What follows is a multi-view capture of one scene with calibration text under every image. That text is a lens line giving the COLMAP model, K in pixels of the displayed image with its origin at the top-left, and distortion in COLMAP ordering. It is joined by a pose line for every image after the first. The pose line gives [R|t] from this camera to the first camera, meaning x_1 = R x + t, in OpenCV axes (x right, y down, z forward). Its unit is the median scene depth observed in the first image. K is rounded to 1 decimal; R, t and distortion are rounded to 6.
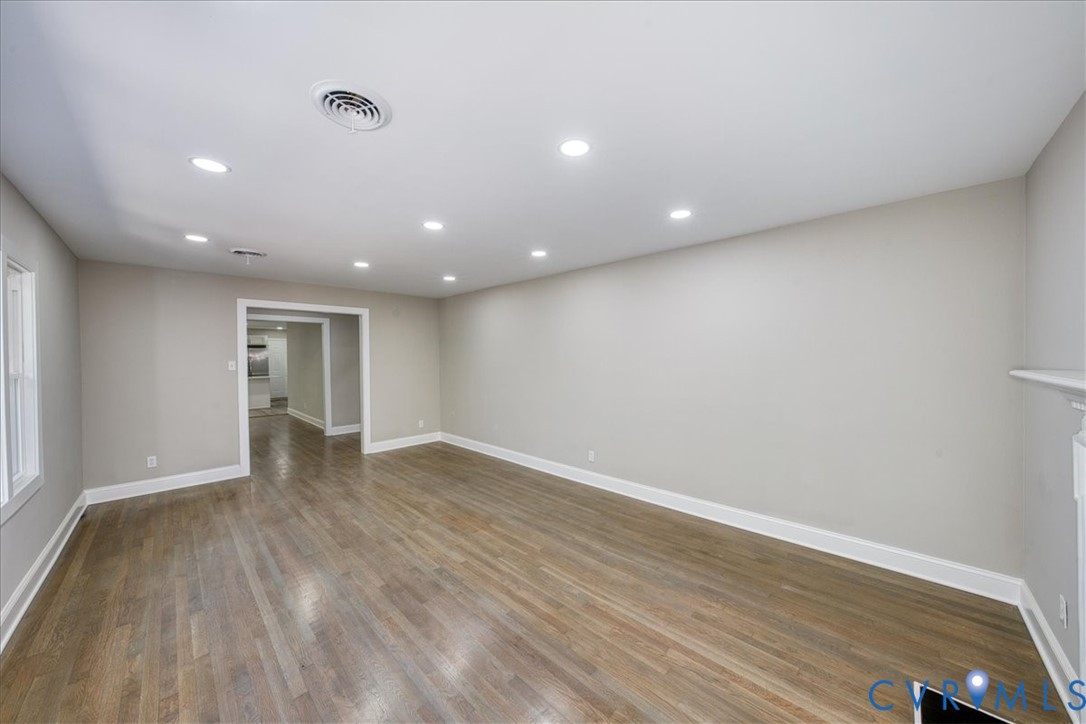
lens RADIAL K [[376.5, 0, 544.8], [0, 376.5, 359.8], [0, 0, 1]] dist [-0.029748, 0.006254]
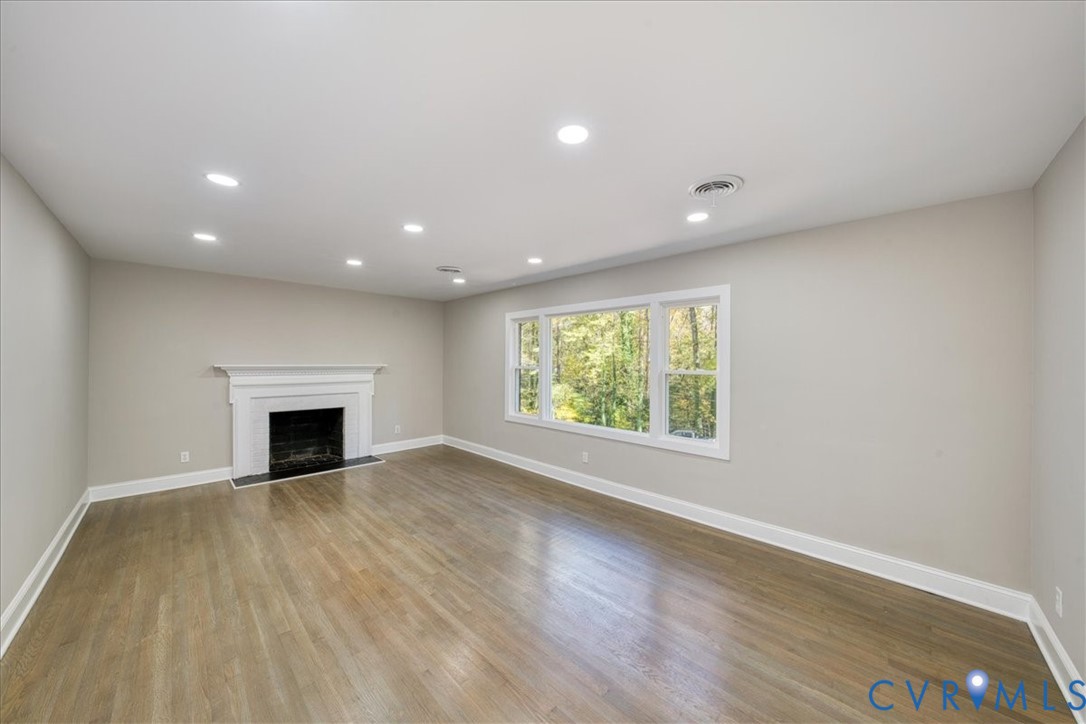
lens RADIAL K [[376.5, 0, 544.8], [0, 376.5, 359.8], [0, 0, 1]] dist [-0.029748, 0.006254]
pose [[-0.999968, 0.001134, 0.007869, -0.650603], [0.001205, 0.999958, 0.009046, -0.016852], [-0.007858, 0.009055, -0.999928, 1.984283]]
